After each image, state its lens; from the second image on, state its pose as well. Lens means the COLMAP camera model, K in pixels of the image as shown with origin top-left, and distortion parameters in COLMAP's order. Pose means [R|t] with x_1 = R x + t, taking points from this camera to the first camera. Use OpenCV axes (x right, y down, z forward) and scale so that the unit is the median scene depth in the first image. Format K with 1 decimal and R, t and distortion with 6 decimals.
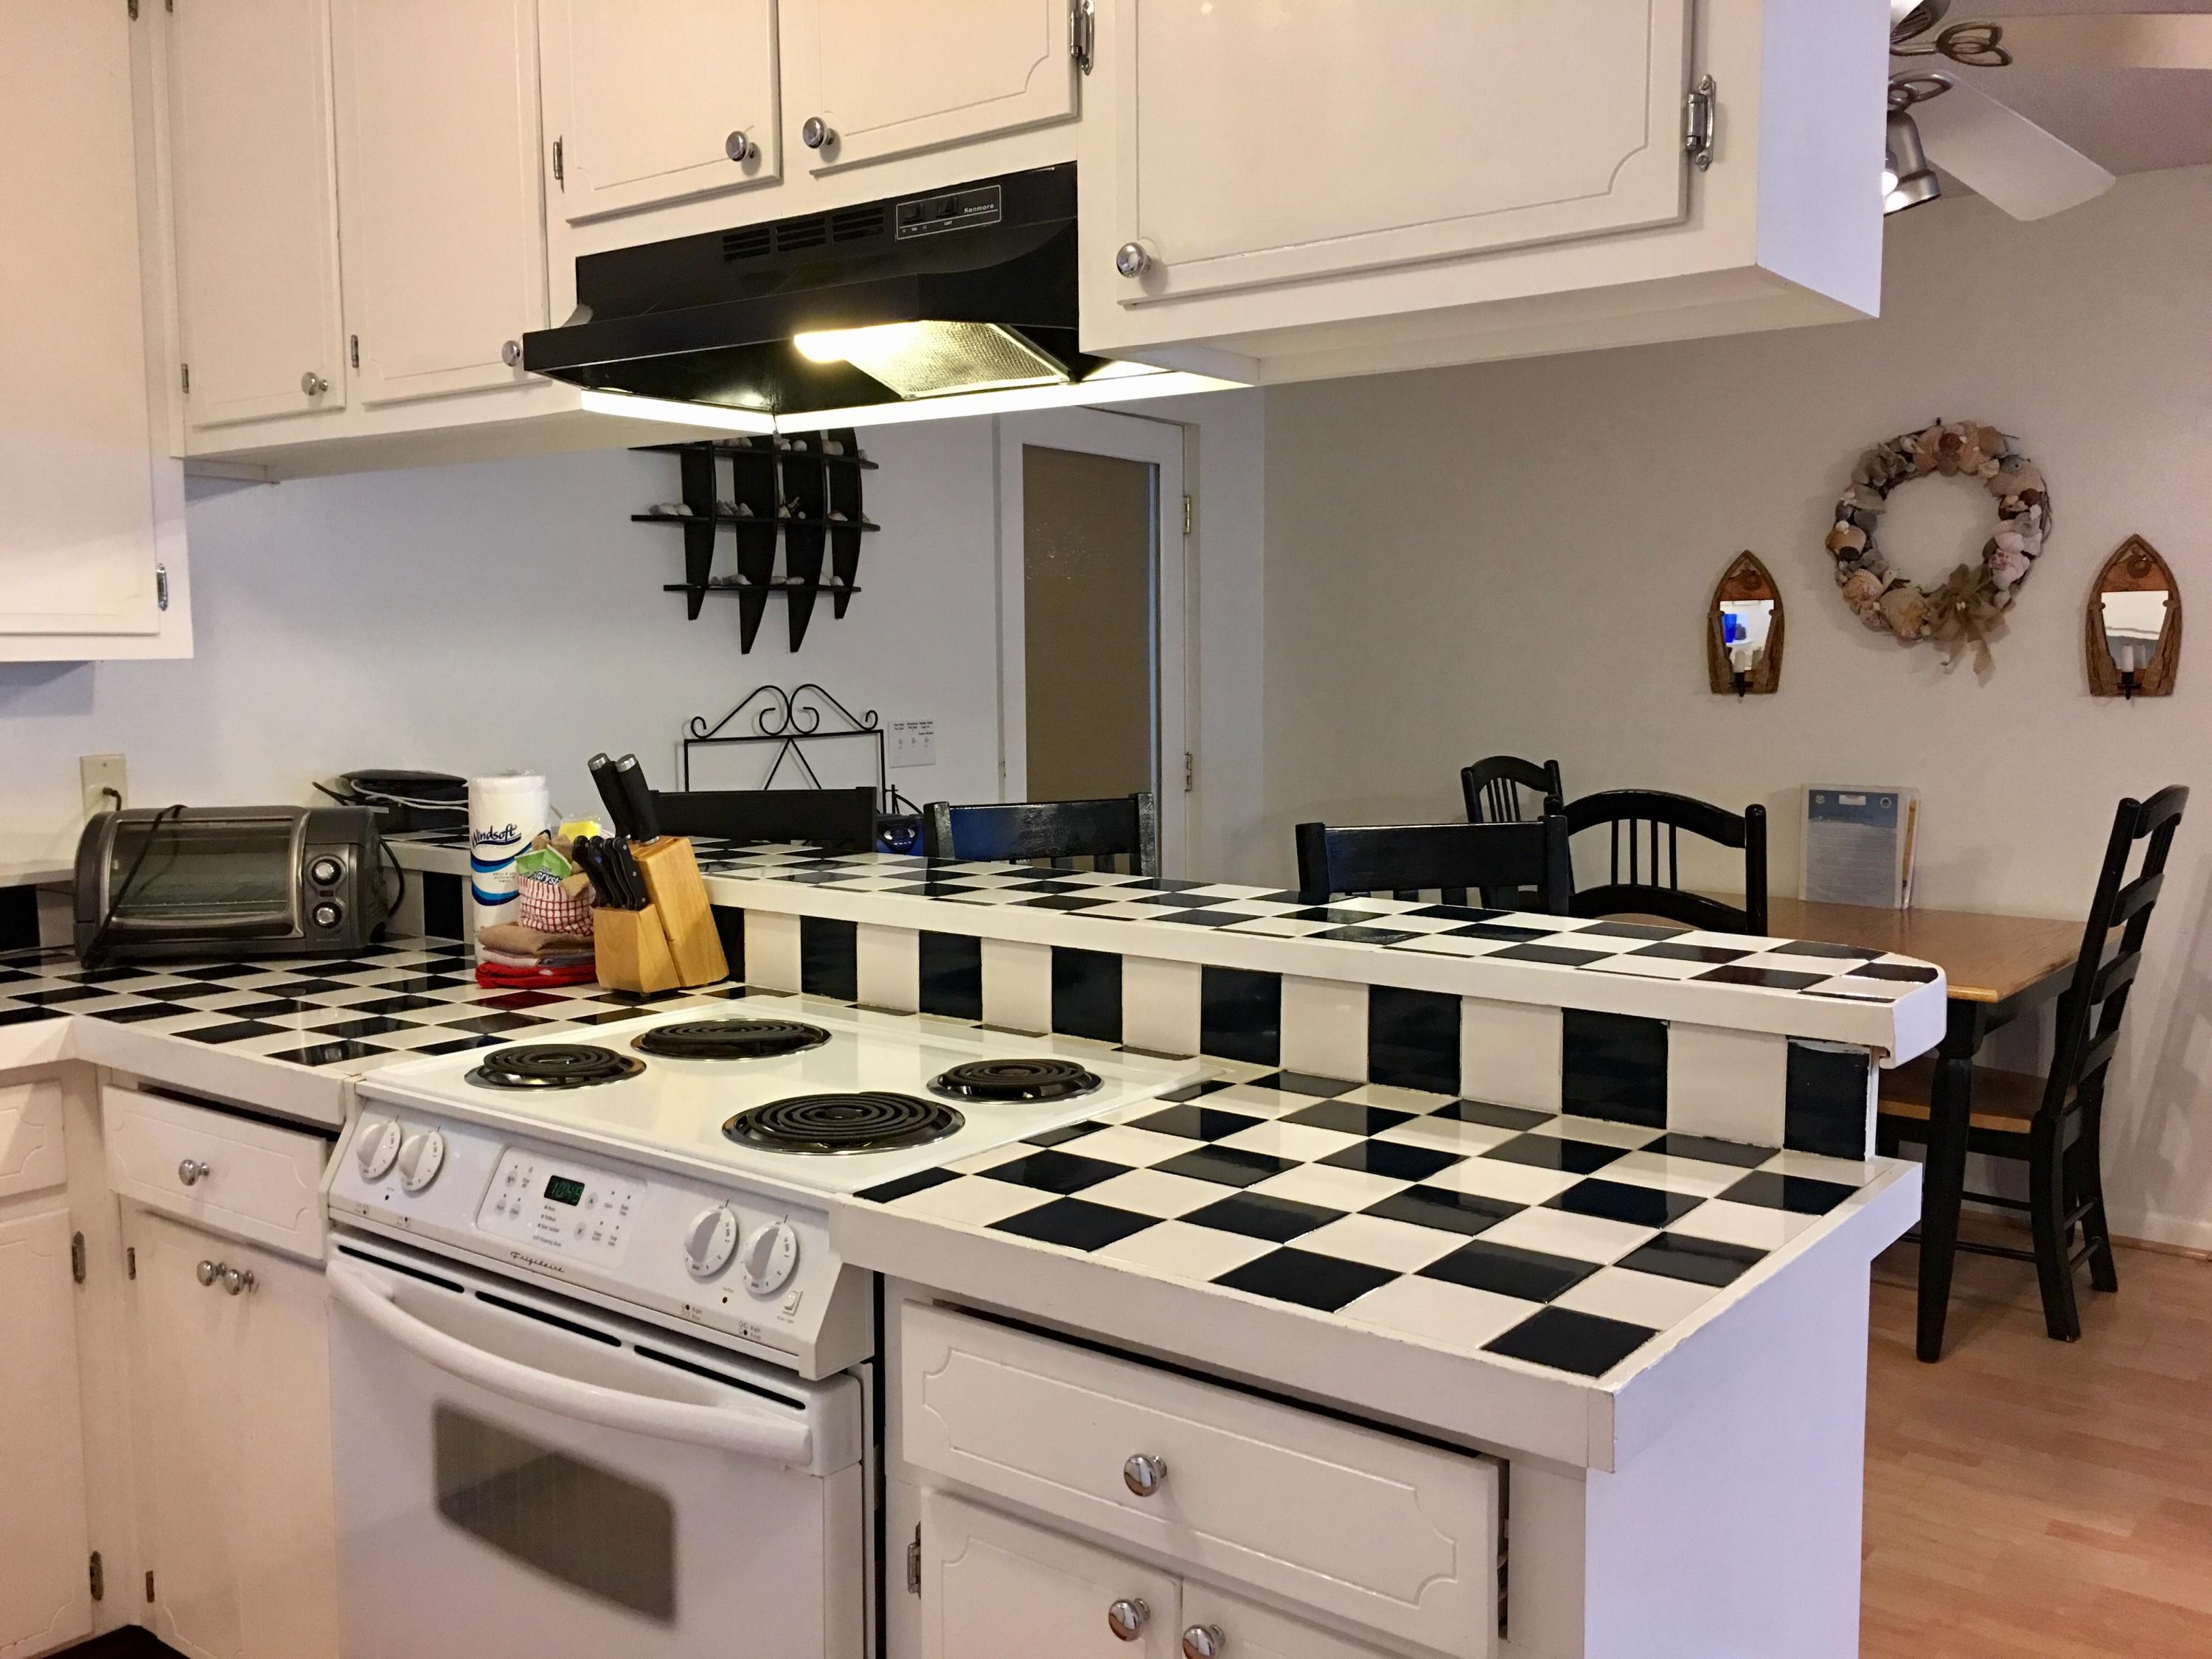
lens RADIAL K [[1877.5, 0, 1114.4], [0, 1877.5, 816.0], [0, 0, 1]] dist [0.094843, -0.140093]
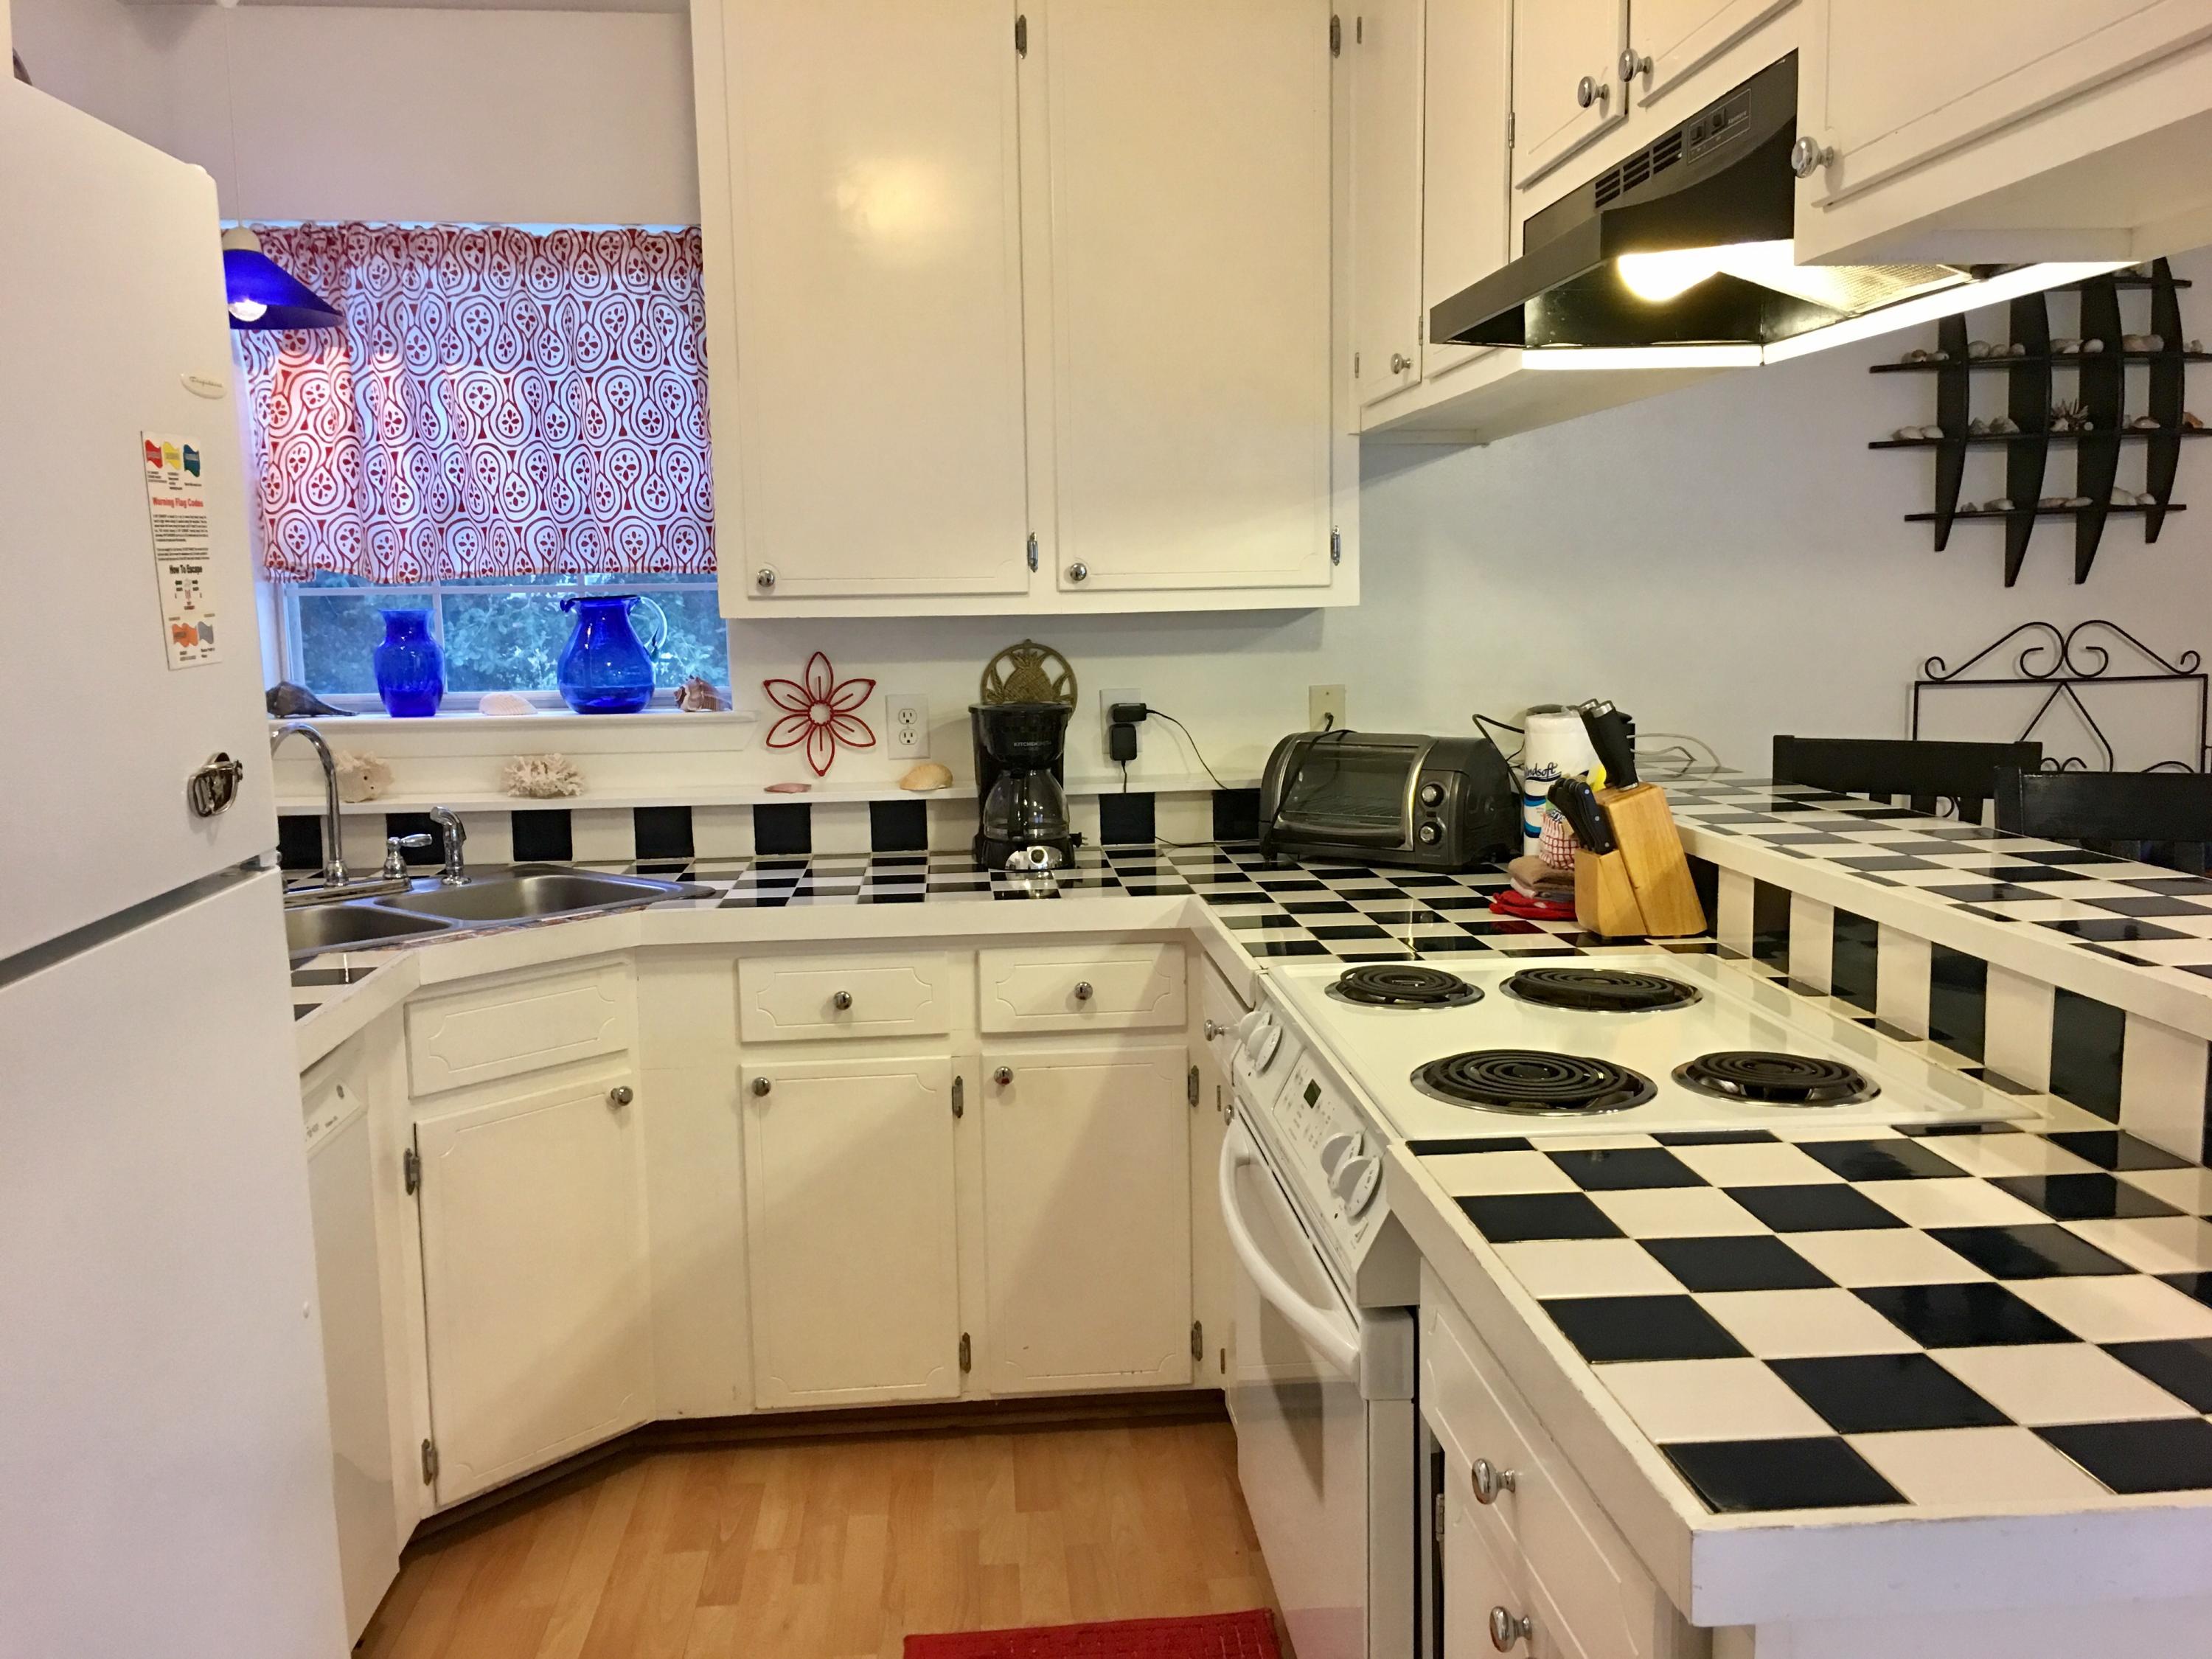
lens RADIAL K [[1877.5, 0, 1114.4], [0, 1877.5, 816.0], [0, 0, 1]] dist [0.094843, -0.140093]
pose [[0.673608, 0.079499, -0.734801, 0.289470], [-0.049297, 0.996817, 0.062655, -0.019690], [0.737443, -0.005981, 0.675383, 0.109015]]
